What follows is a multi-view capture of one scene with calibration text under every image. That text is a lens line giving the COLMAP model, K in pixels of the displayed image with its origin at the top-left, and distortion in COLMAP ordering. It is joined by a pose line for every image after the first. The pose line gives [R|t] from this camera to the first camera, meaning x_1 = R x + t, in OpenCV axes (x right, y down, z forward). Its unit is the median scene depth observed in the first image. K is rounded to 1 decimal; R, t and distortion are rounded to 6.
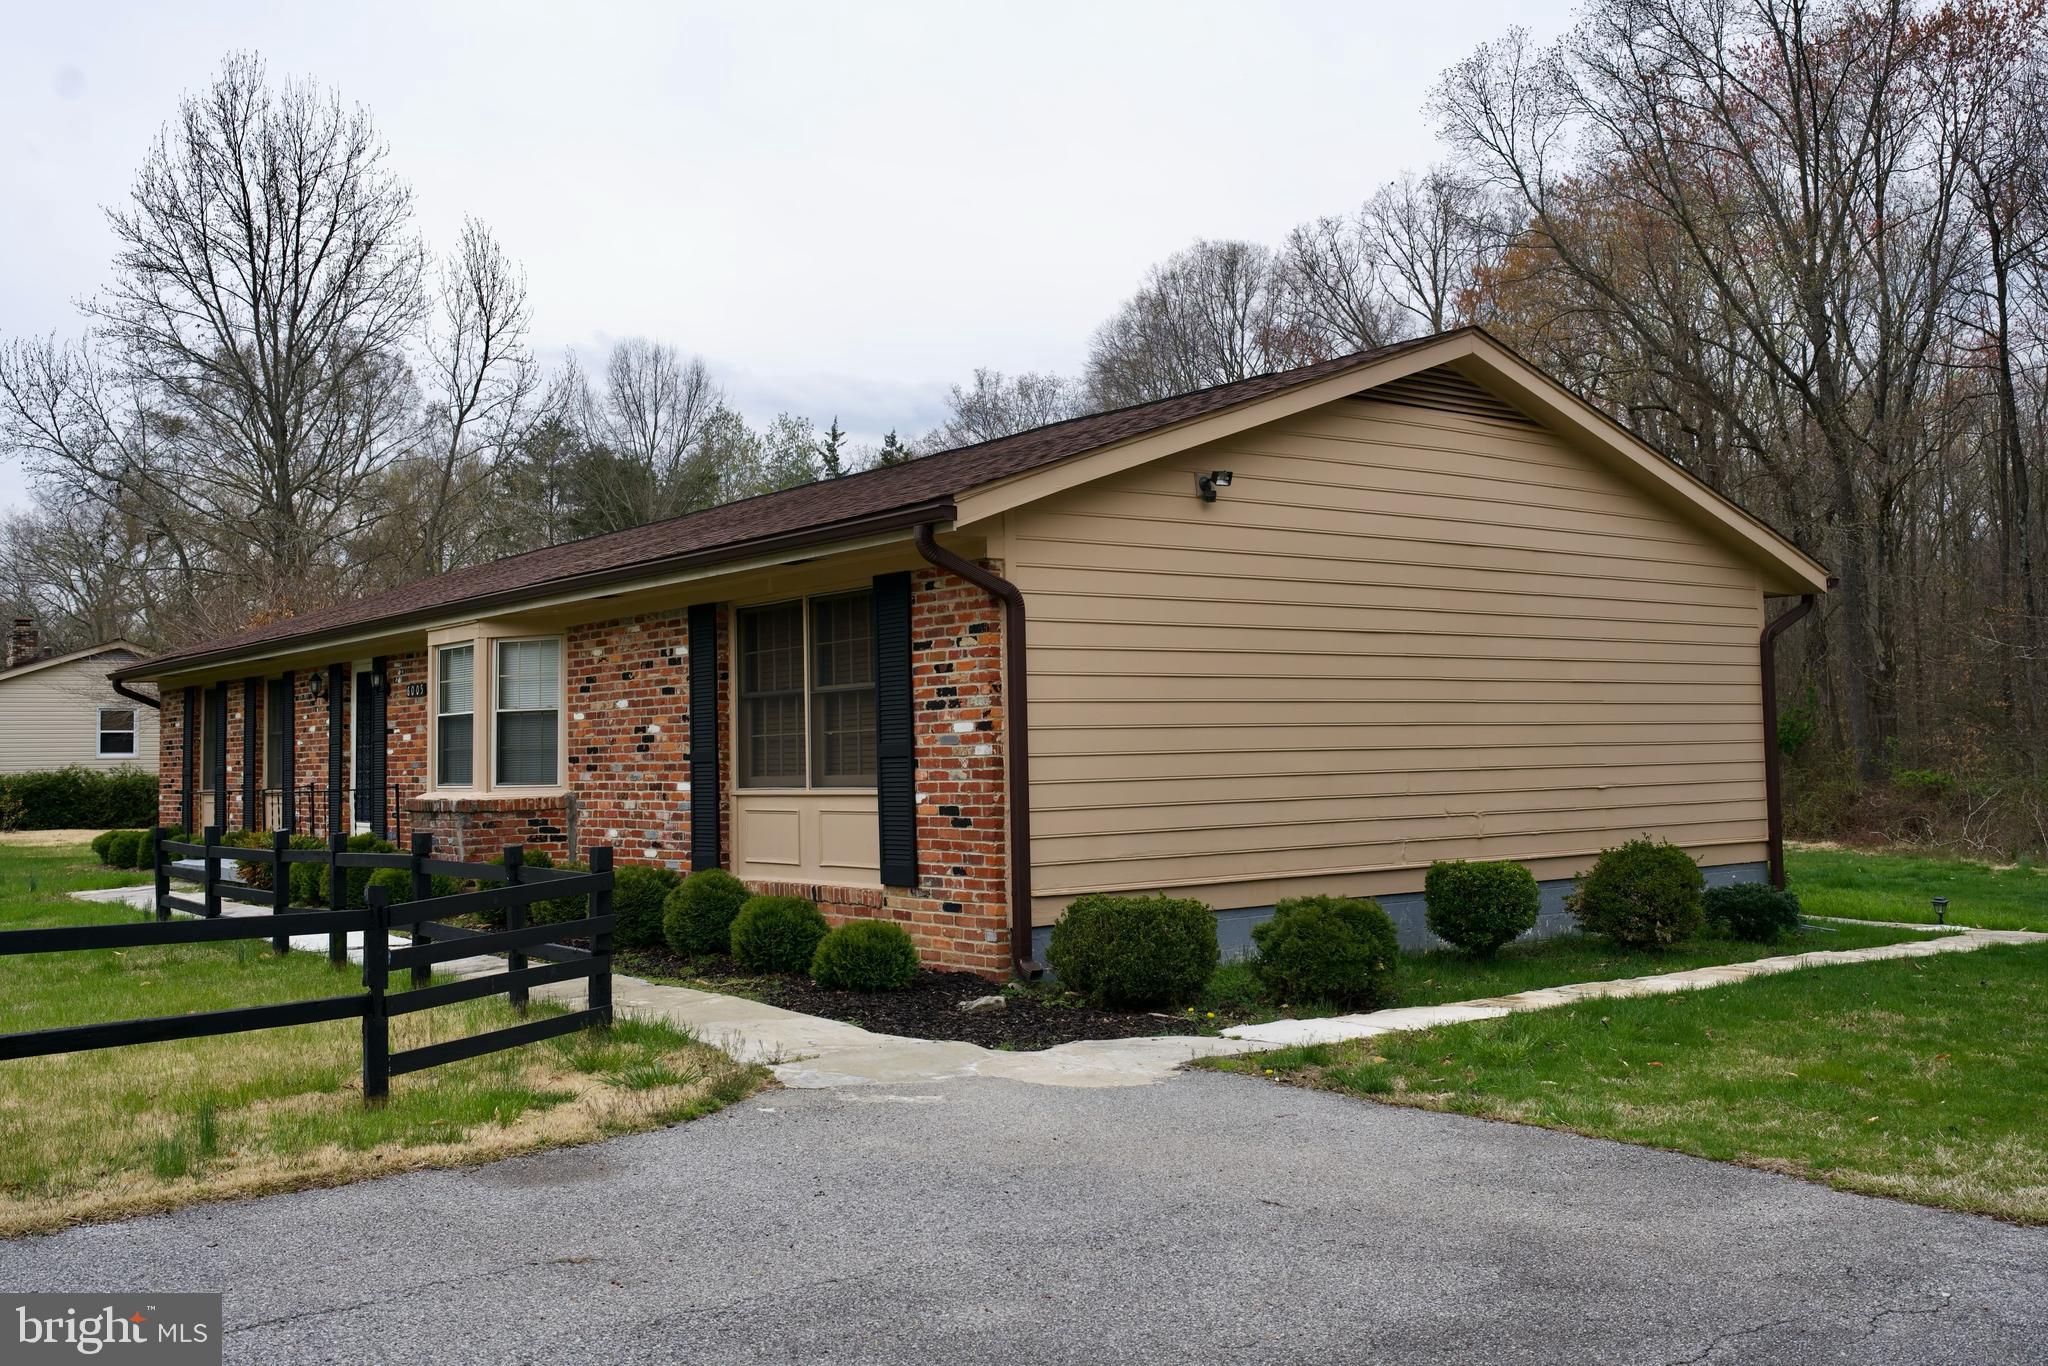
lens RADIAL K [[1989.7, 0, 1089.9], [0, 1989.7, 680.7], [0, 0, 1]] dist [-0.080825, 0.170554]
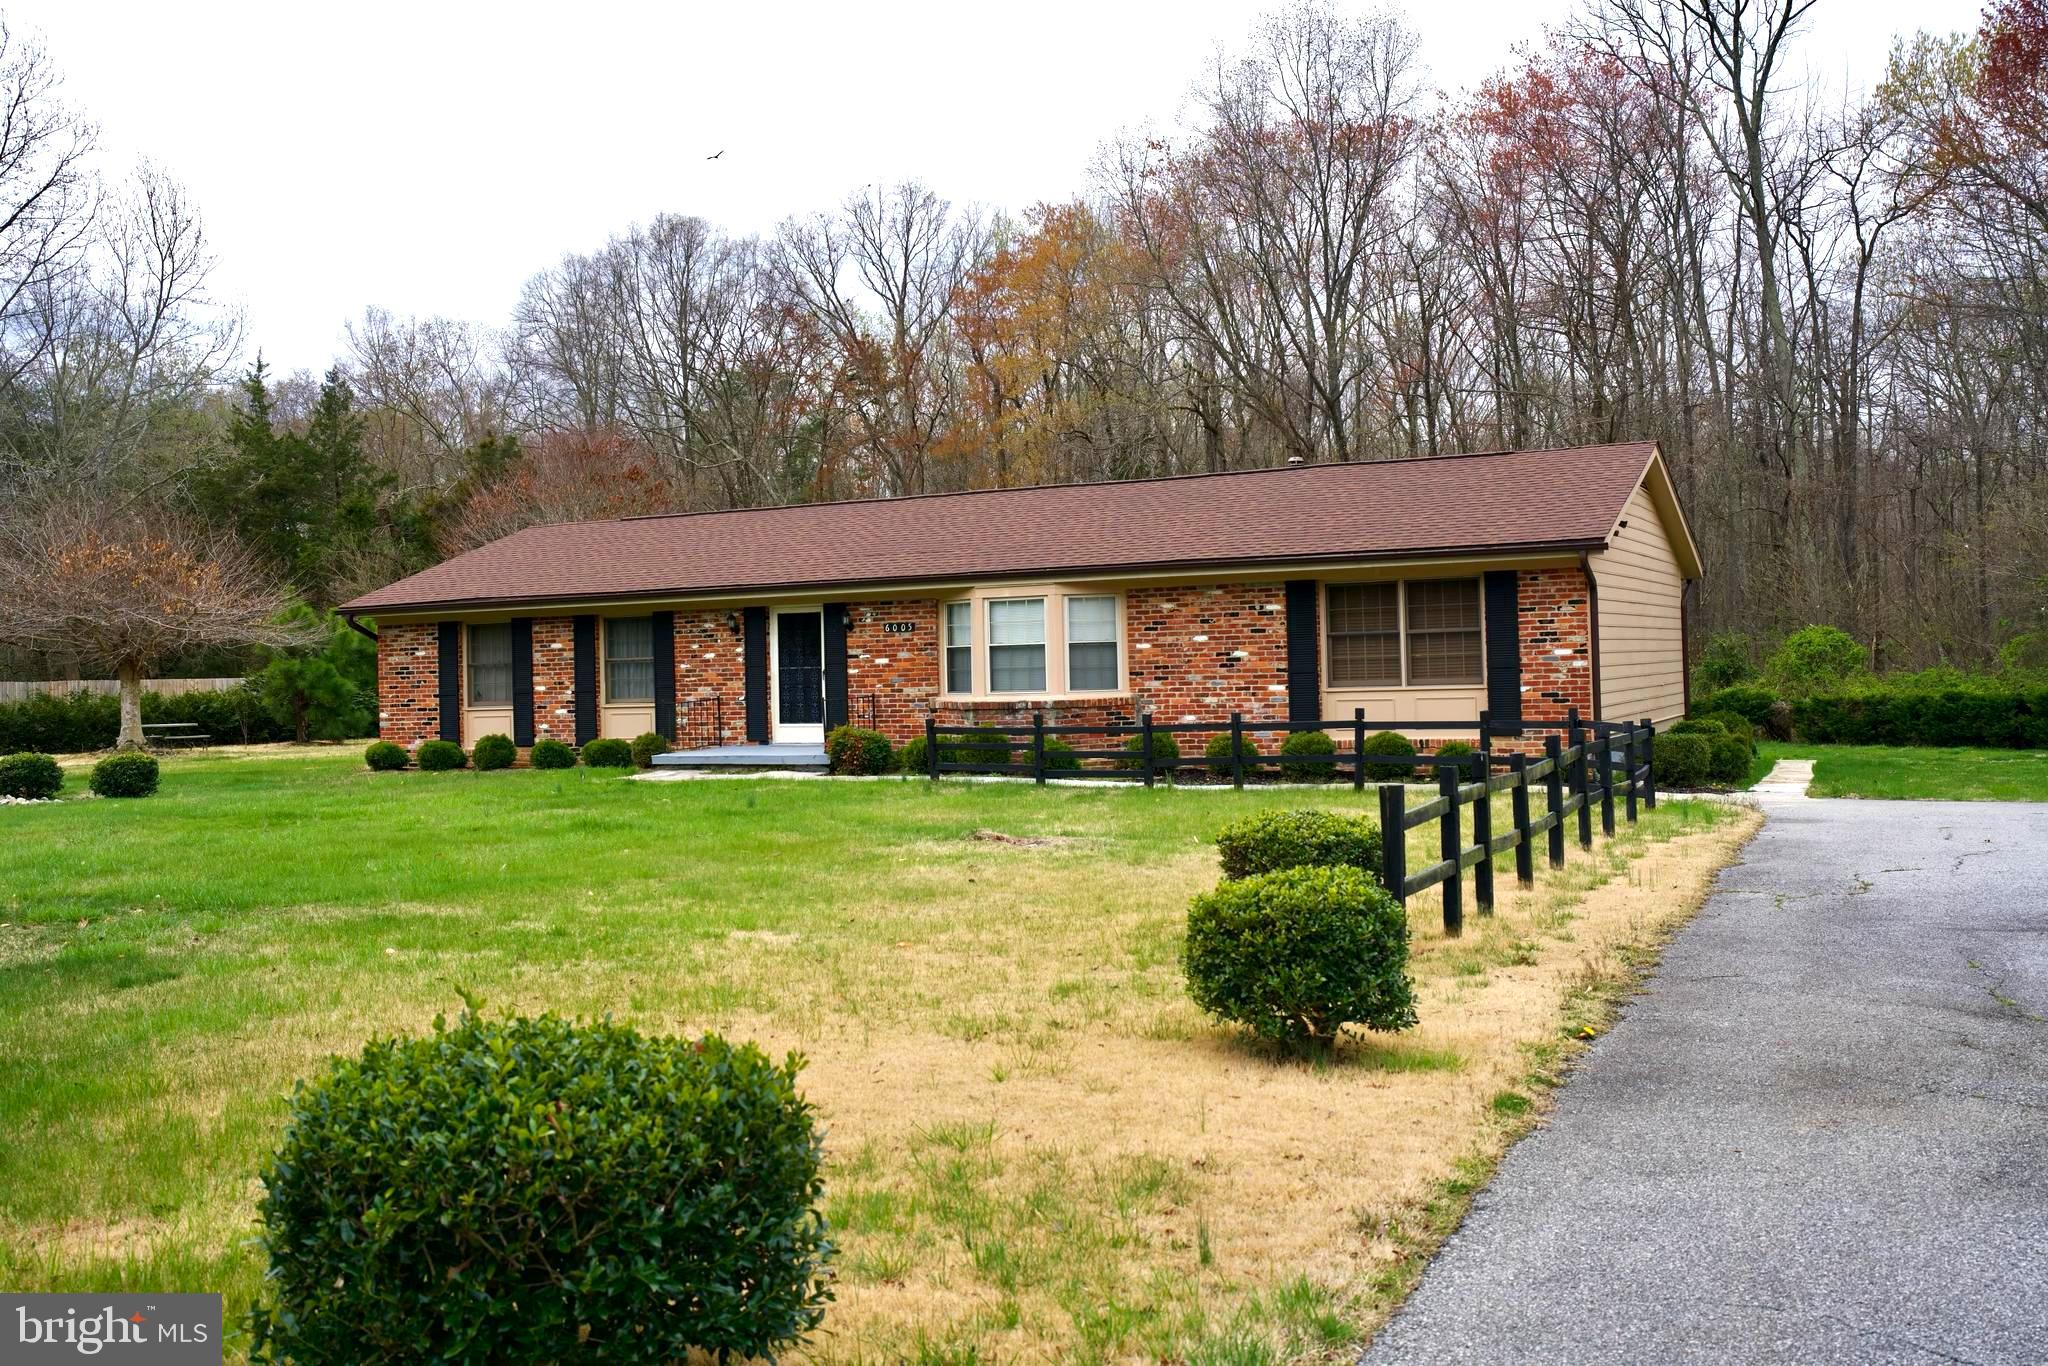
lens RADIAL K [[1989.7, 0, 1089.9], [0, 1989.7, 680.7], [0, 0, 1]] dist [-0.080825, 0.170554]
pose [[0.895914, -0.005196, 0.444197, -1.096918], [-0.009730, 0.999462, 0.031315, -0.004119], [-0.444121, -0.032378, 0.895382, -0.443564]]
